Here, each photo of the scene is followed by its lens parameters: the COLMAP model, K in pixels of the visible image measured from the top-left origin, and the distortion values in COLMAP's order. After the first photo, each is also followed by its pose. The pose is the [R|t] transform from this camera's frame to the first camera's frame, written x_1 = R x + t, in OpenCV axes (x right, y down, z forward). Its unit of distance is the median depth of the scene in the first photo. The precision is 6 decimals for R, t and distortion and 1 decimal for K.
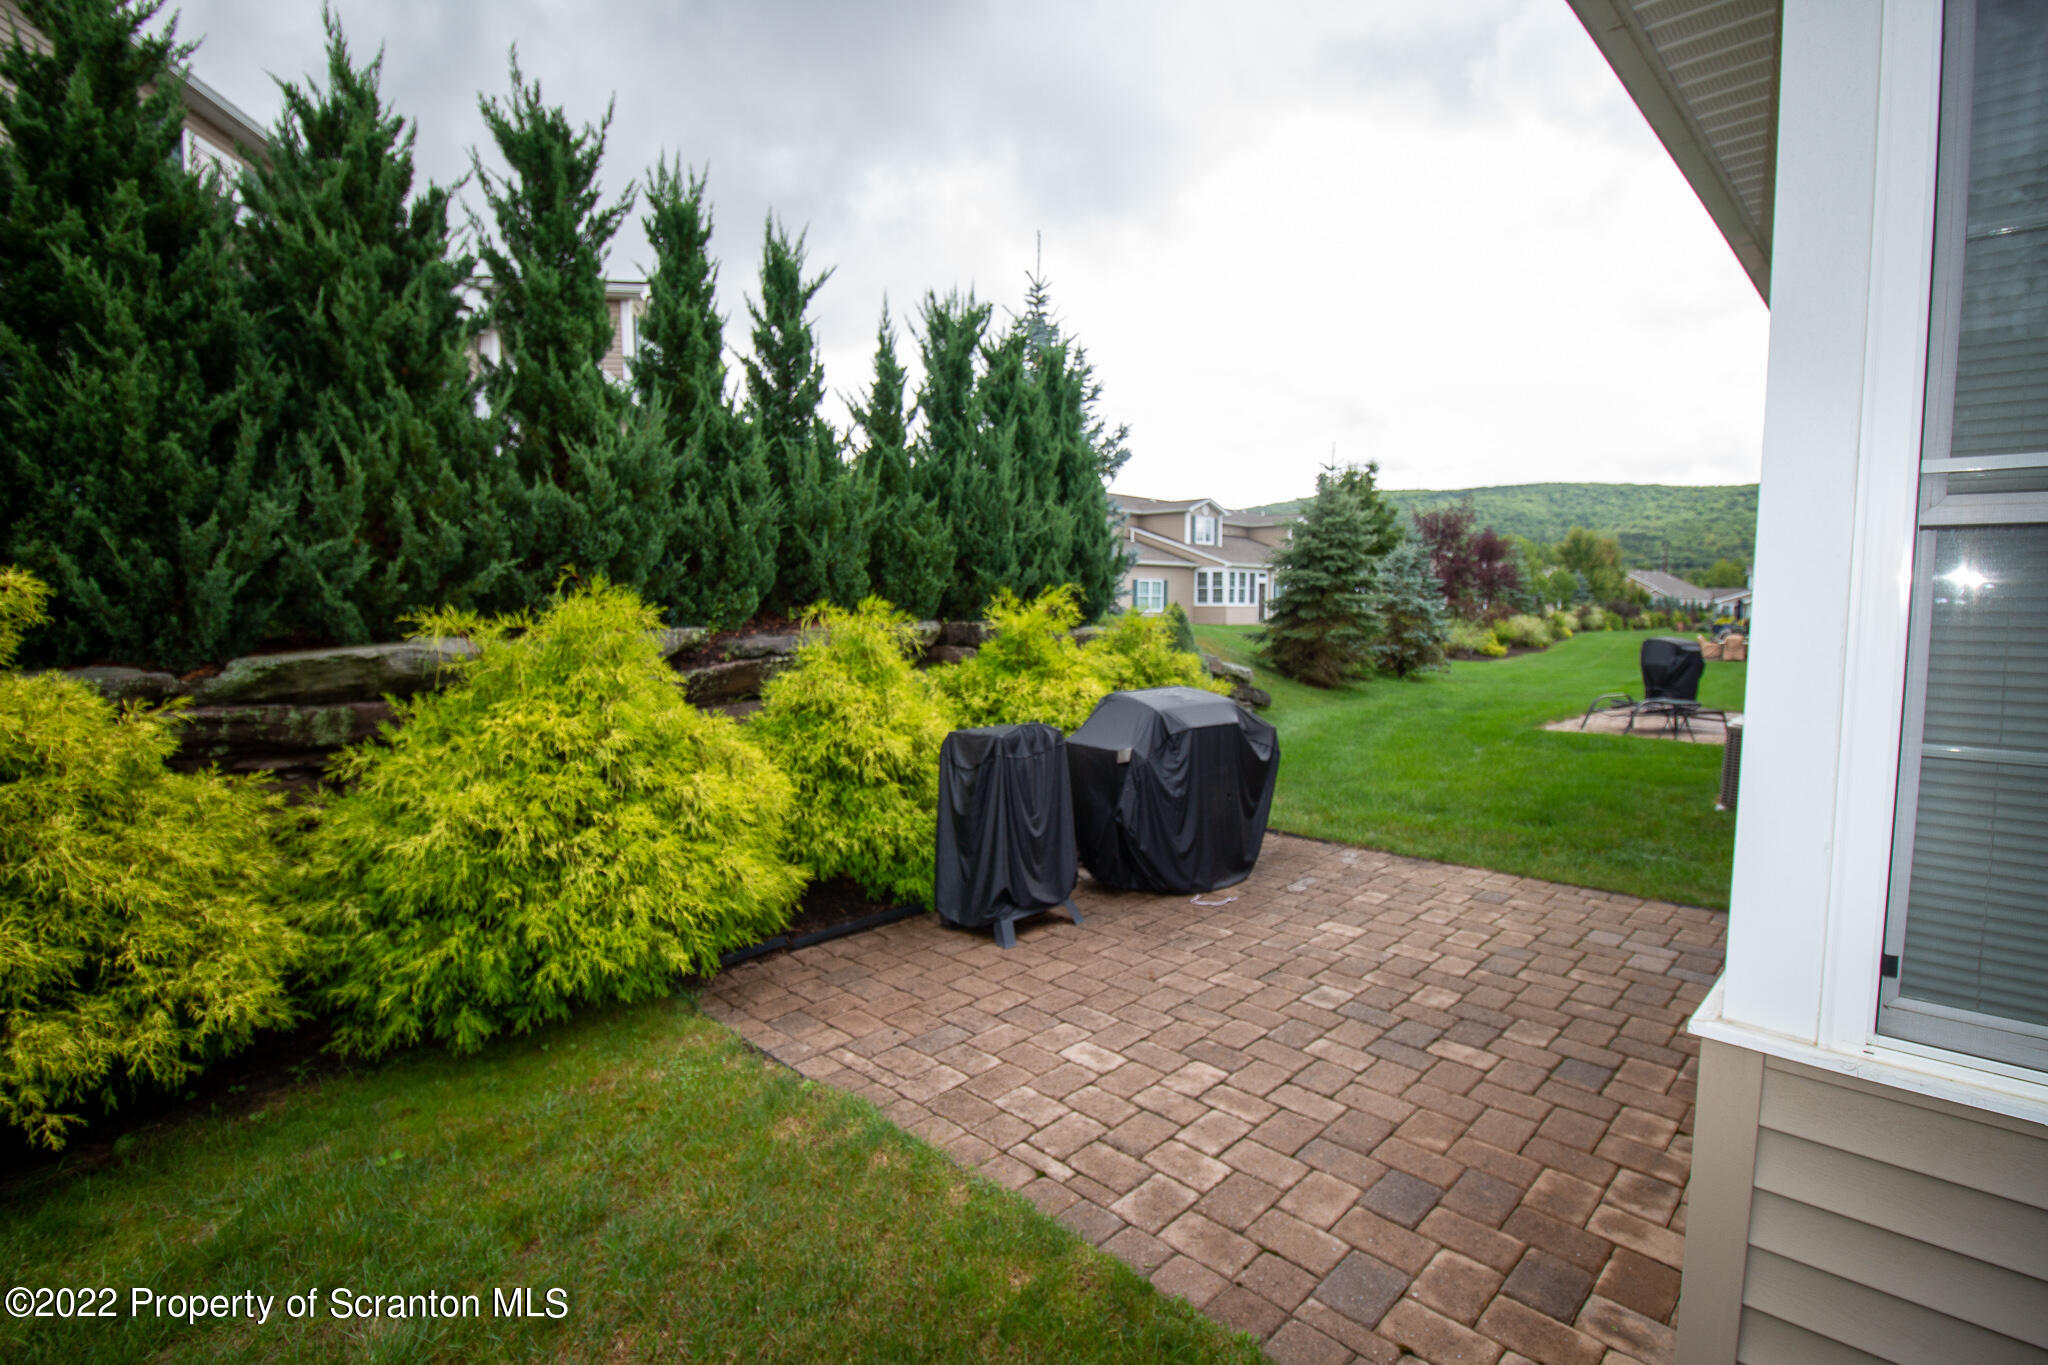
lens RADIAL K [[956.0, 0, 1036.8], [0, 956.0, 671.1], [0, 0, 1]] dist [0.000437, -0.011430]
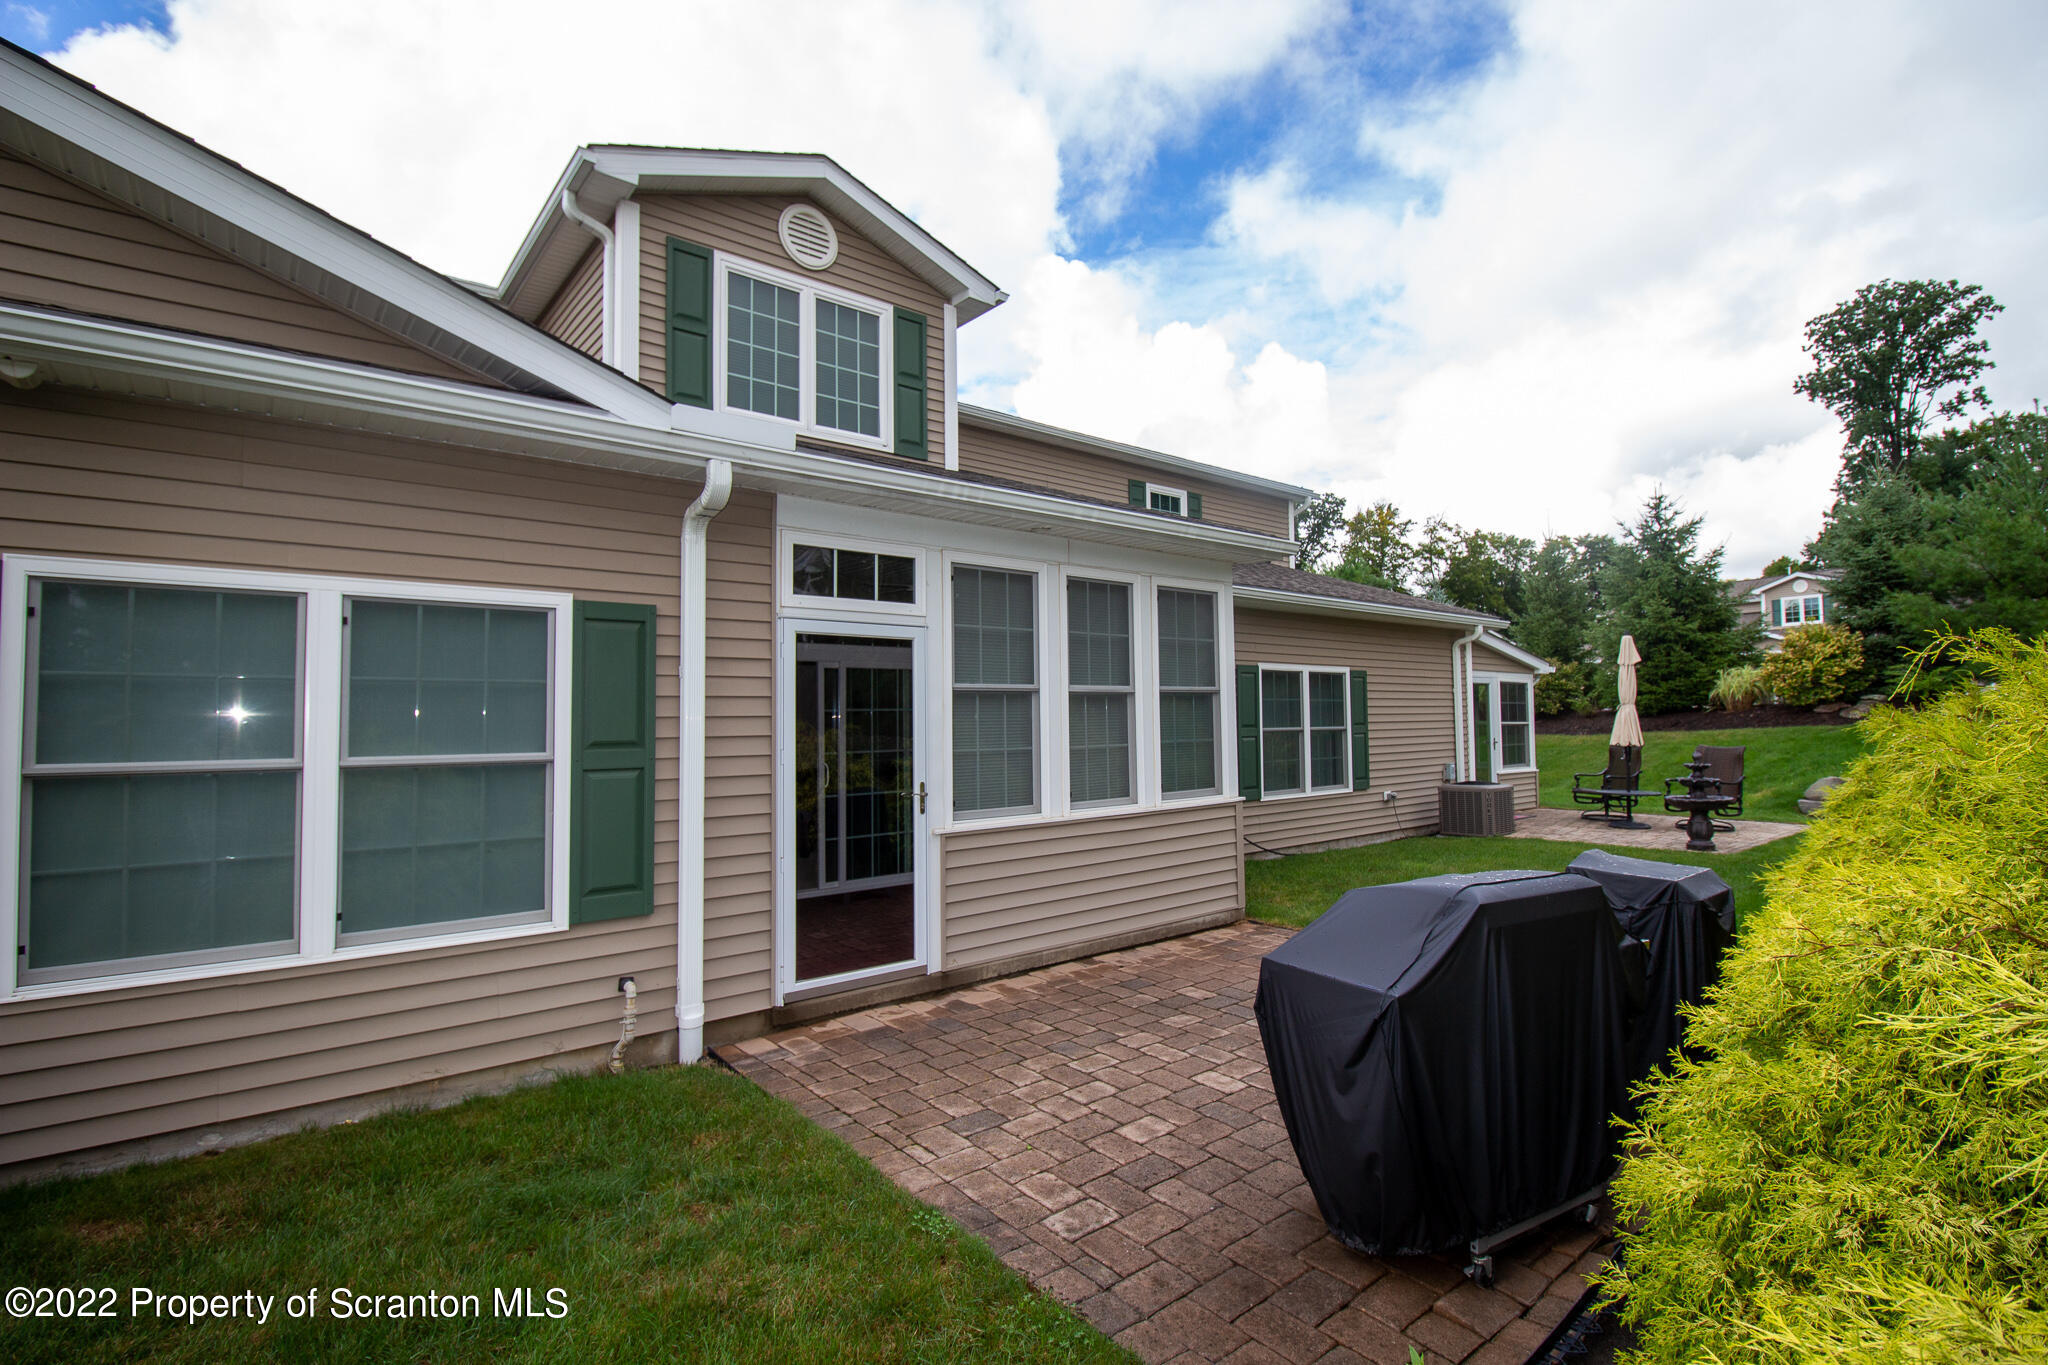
lens RADIAL K [[947.4, 0, 1033.4], [0, 947.4, 679.7], [0, 0, 1]] dist [-0.002731, -0.000700]
pose [[-0.995183, 0.017032, 0.096540, 0.486562], [0.019686, 0.999452, 0.026609, -0.149365], [-0.096034, 0.028381, -0.994973, 2.270650]]
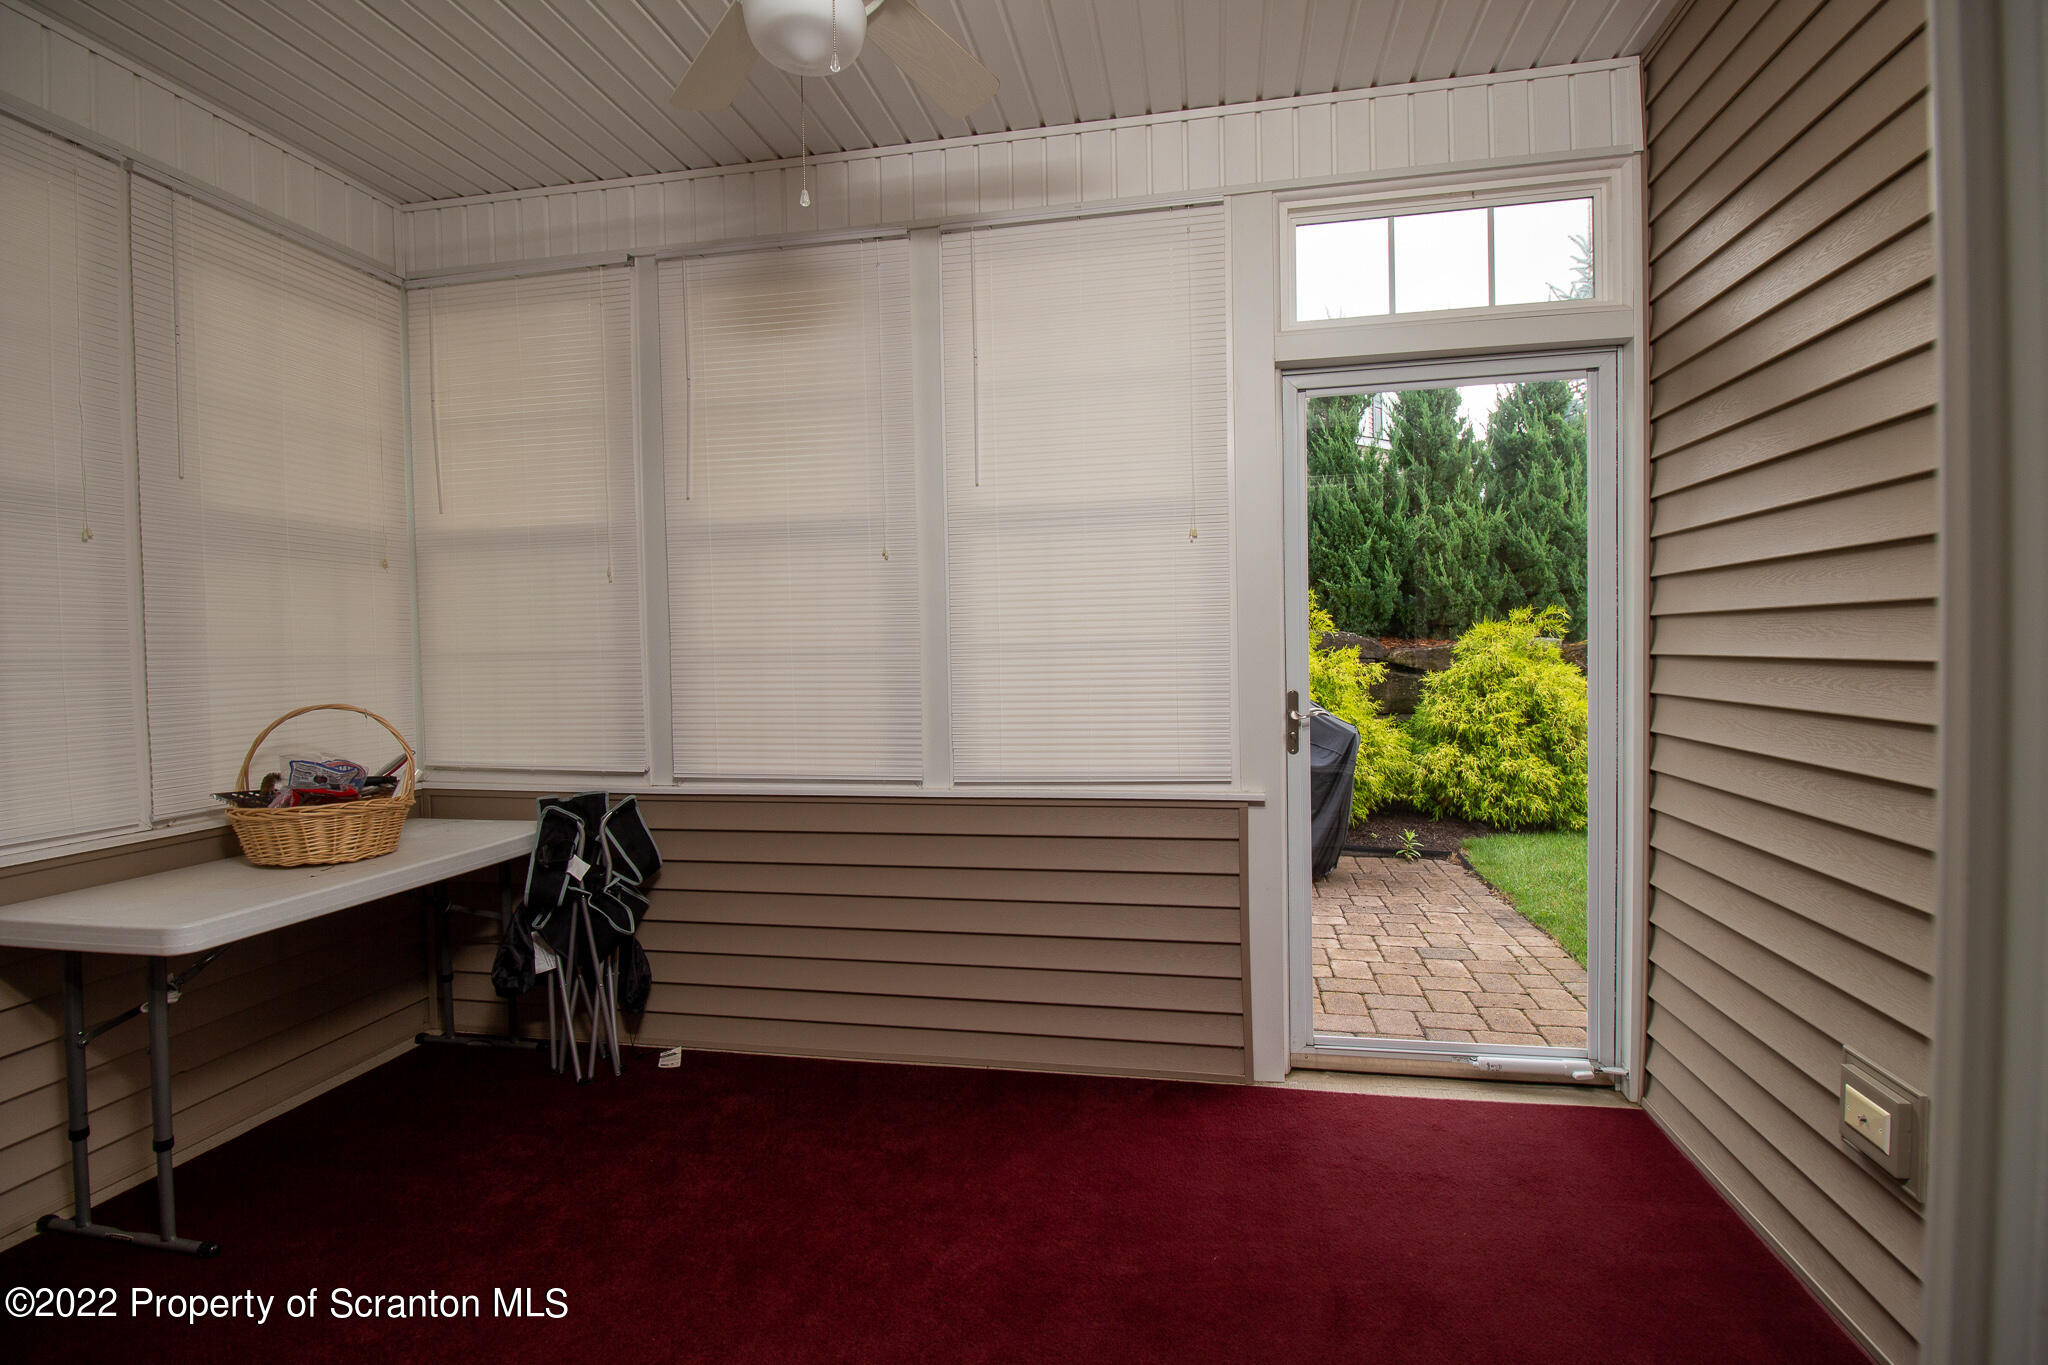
lens RADIAL K [[956.0, 0, 1036.8], [0, 956.0, 671.1], [0, 0, 1]] dist [0.000437, -0.011430]
pose [[0.562393, 0.012527, -0.826775, 1.252833], [-0.041188, 0.999068, -0.012879, 0.039772], [0.825844, 0.041296, 0.562385, 0.372086]]
